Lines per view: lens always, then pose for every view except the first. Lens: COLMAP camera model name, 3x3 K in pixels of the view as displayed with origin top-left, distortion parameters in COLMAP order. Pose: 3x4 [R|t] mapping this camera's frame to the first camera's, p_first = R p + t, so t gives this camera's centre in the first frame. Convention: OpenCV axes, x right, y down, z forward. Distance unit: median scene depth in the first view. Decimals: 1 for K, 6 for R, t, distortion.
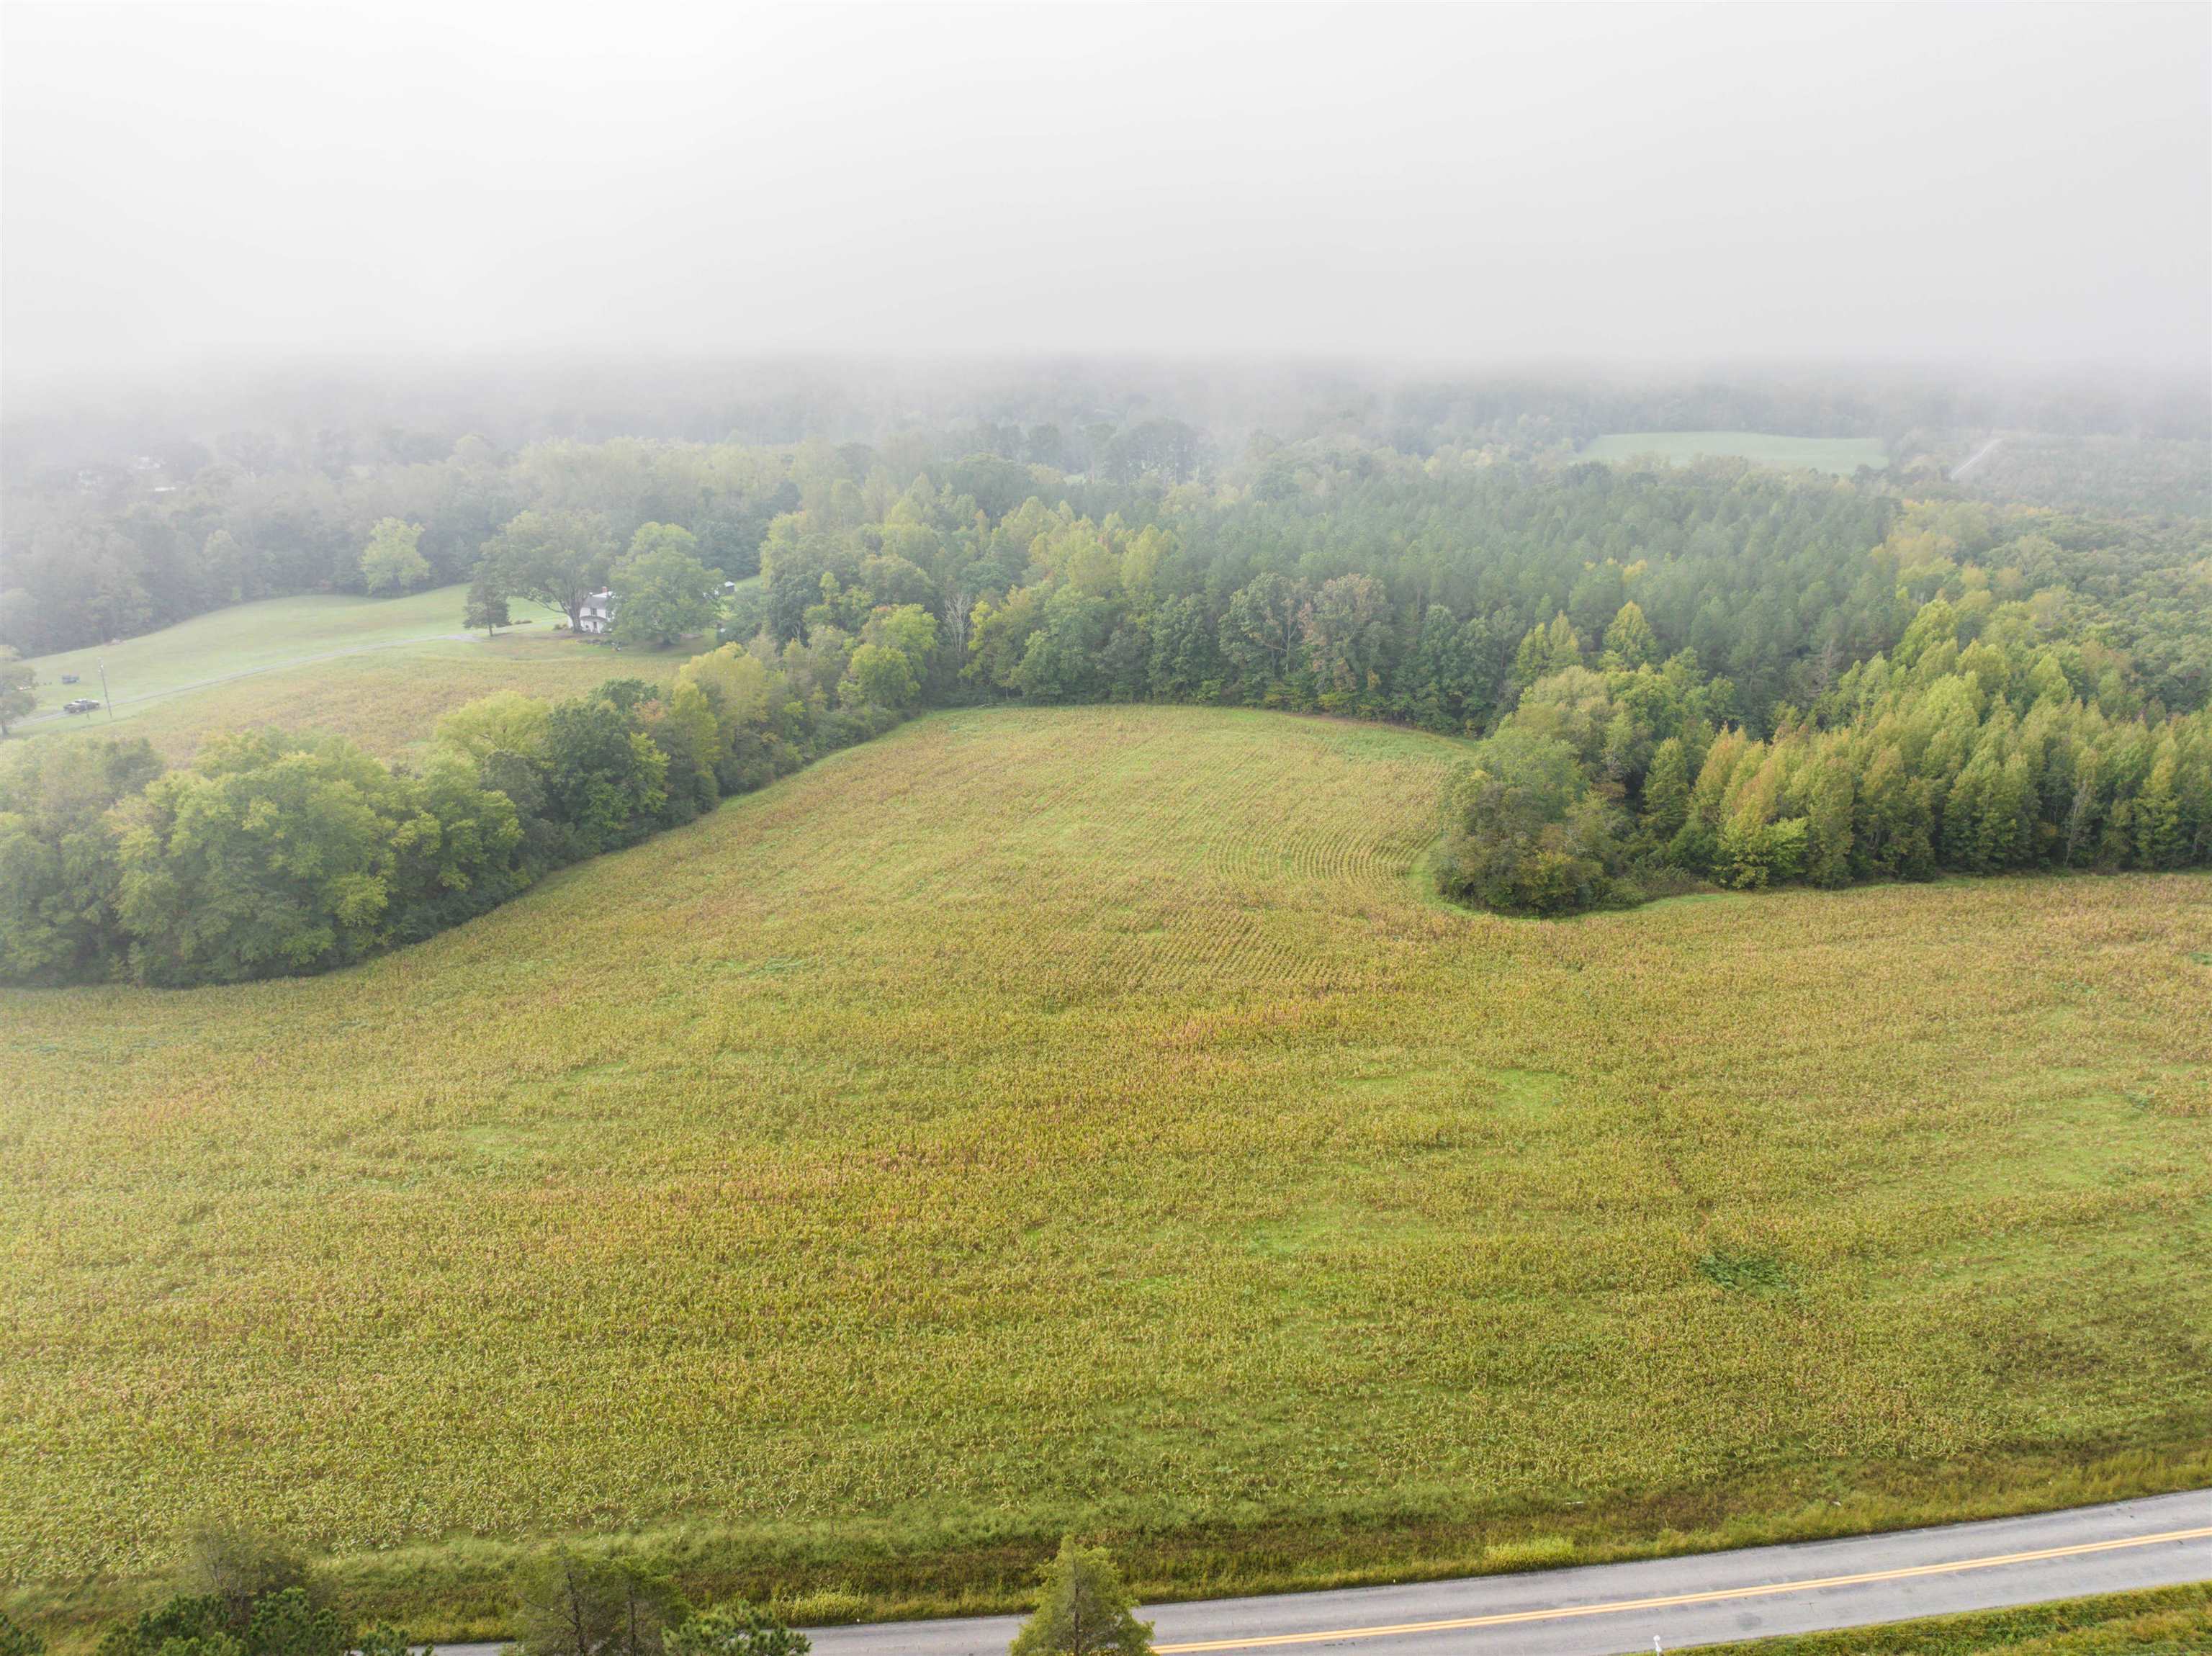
lens RADIAL K [[1570.4, 0, 1107.2], [0, 1570.4, 827.2], [0, 0, 1]] dist [-0.049276, 0.015383]
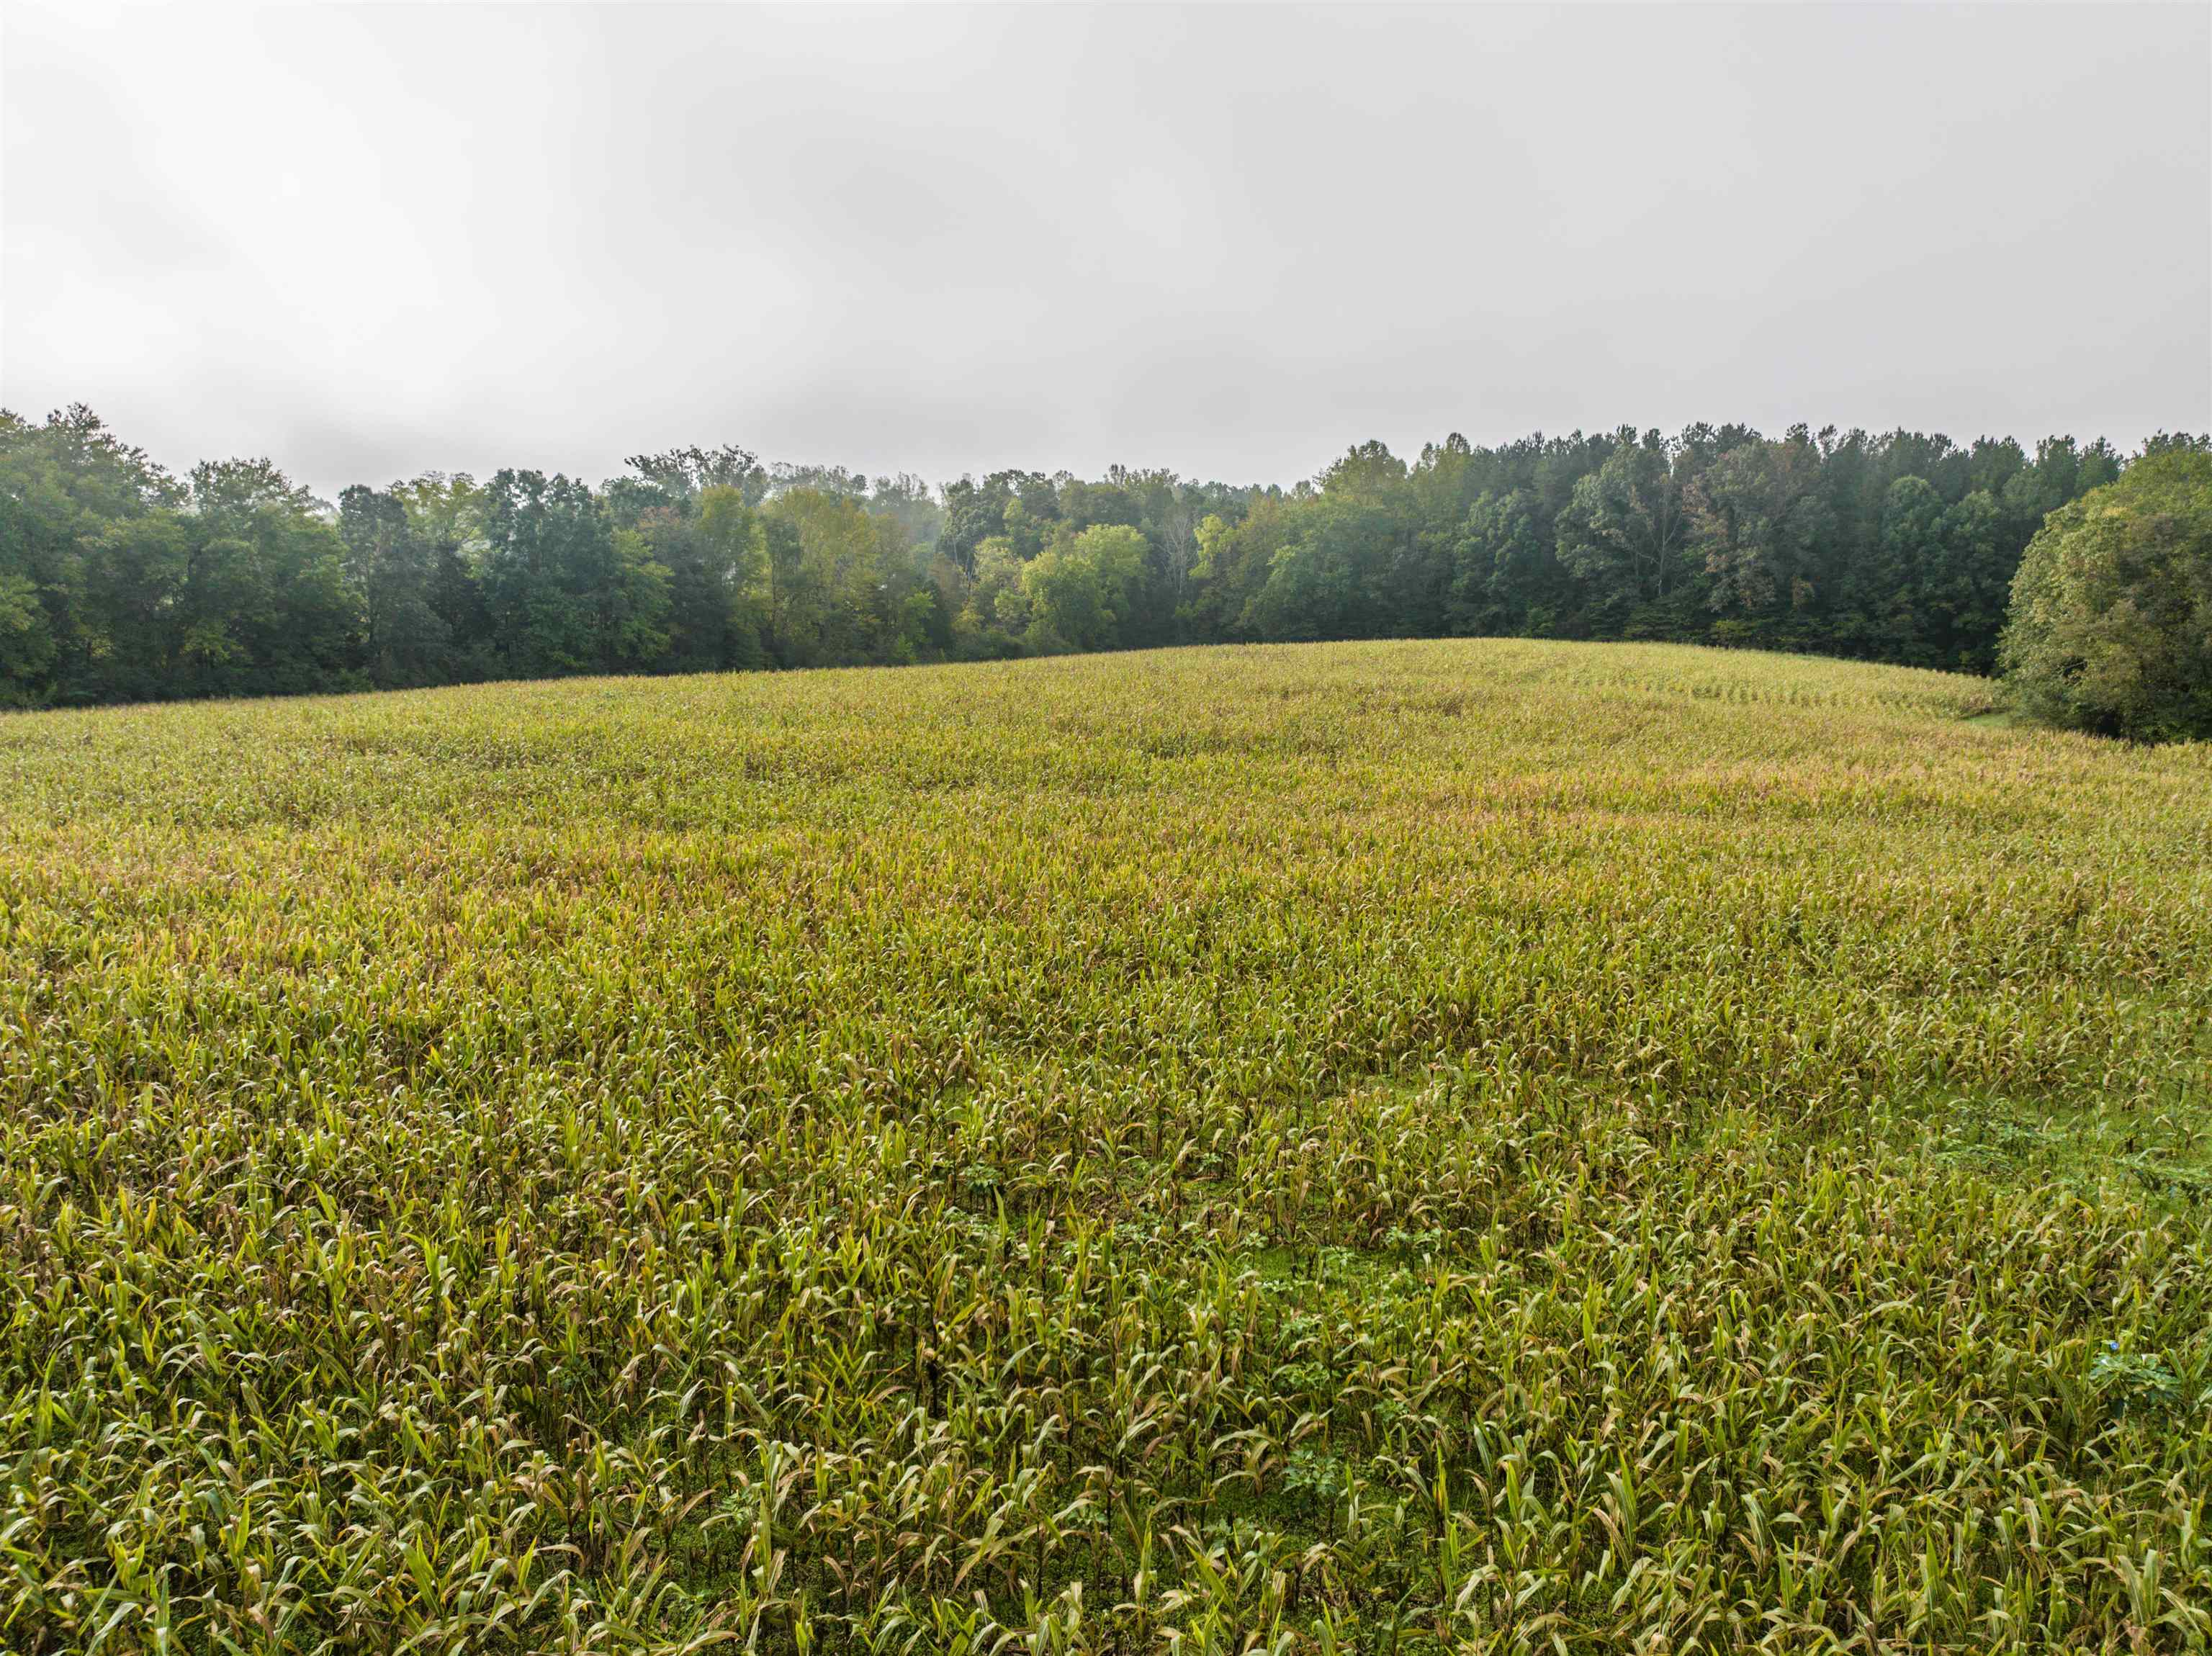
lens RADIAL K [[1570.4, 0, 1100.6], [0, 1570.4, 821.3], [0, 0, 1]] dist [-0.049276, 0.015383]
pose [[0.979936, 0.036010, -0.196034, 0.027383], [-0.066703, 0.986081, -0.152299, 0.189287], [0.187821, 0.162320, 0.968698, 0.572820]]
